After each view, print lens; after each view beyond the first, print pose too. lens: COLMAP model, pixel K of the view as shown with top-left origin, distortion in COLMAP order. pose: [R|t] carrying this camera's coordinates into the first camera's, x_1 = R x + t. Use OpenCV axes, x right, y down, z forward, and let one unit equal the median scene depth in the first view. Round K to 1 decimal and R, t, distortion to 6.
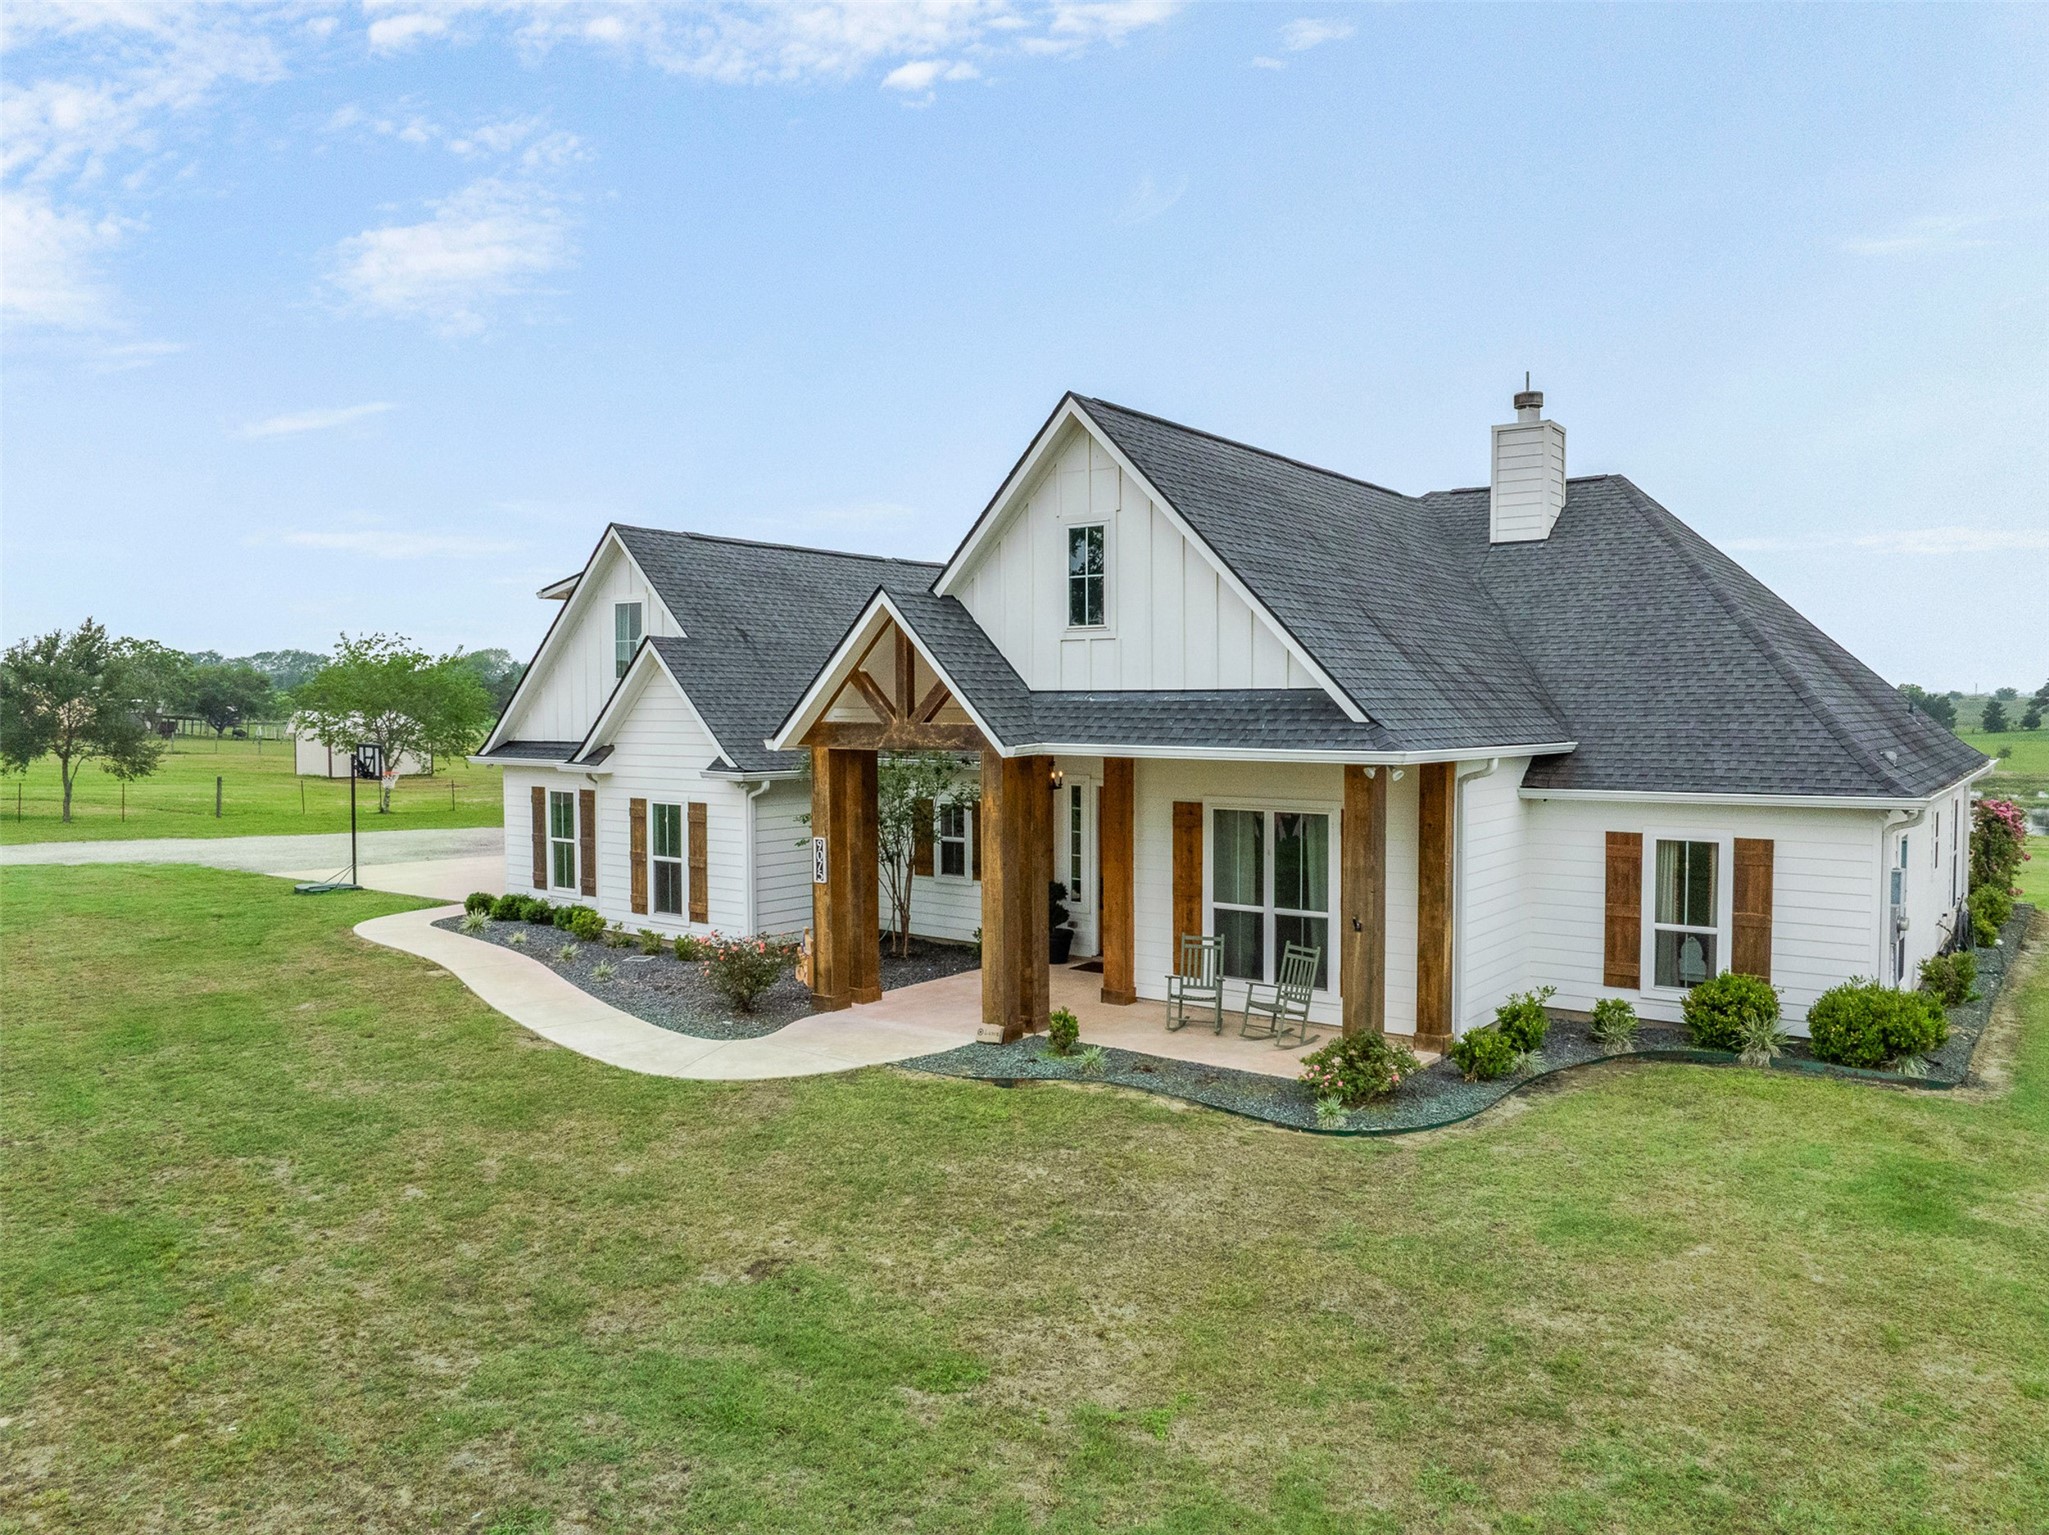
lens RADIAL K [[1436.7, 0, 1024.5], [0, 1436.7, 767.5], [0, 0, 1]] dist [-0.018004, -0.032554]
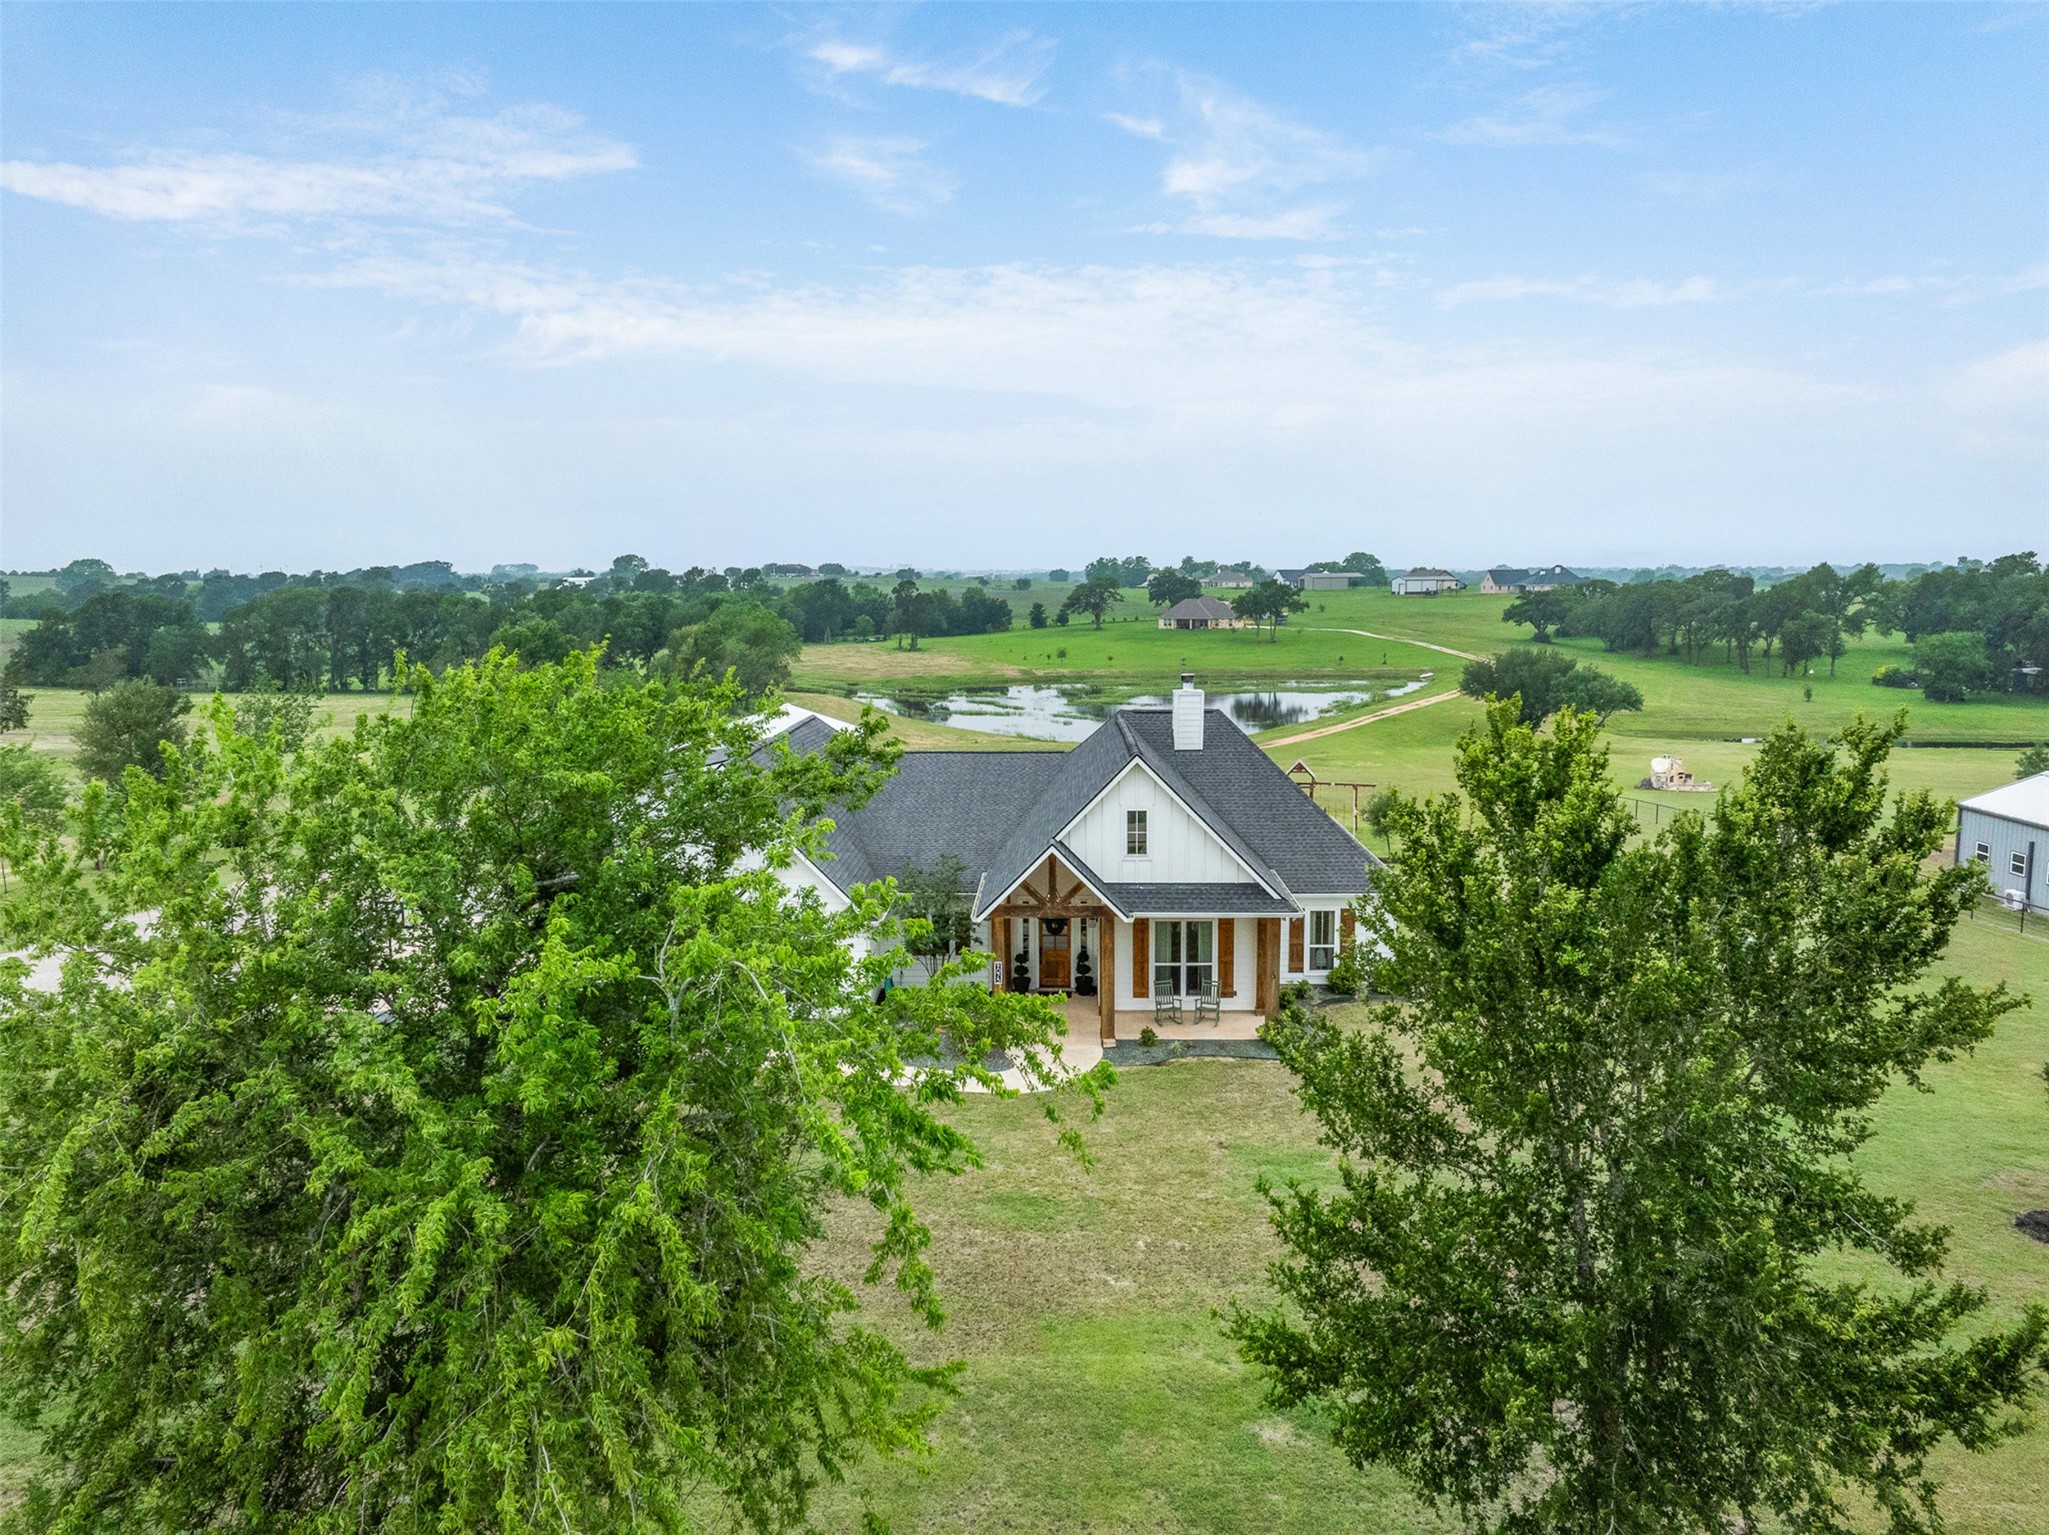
lens RADIAL K [[1436.7, 0, 1024.5], [0, 1436.7, 767.5], [0, 0, 1]] dist [-0.018004, -0.032554]
pose [[0.809487, -0.087955, 0.580513, -1.368983], [0.037375, 0.994430, 0.098552, -0.458372], [-0.585947, -0.058080, 0.808265, -0.684102]]
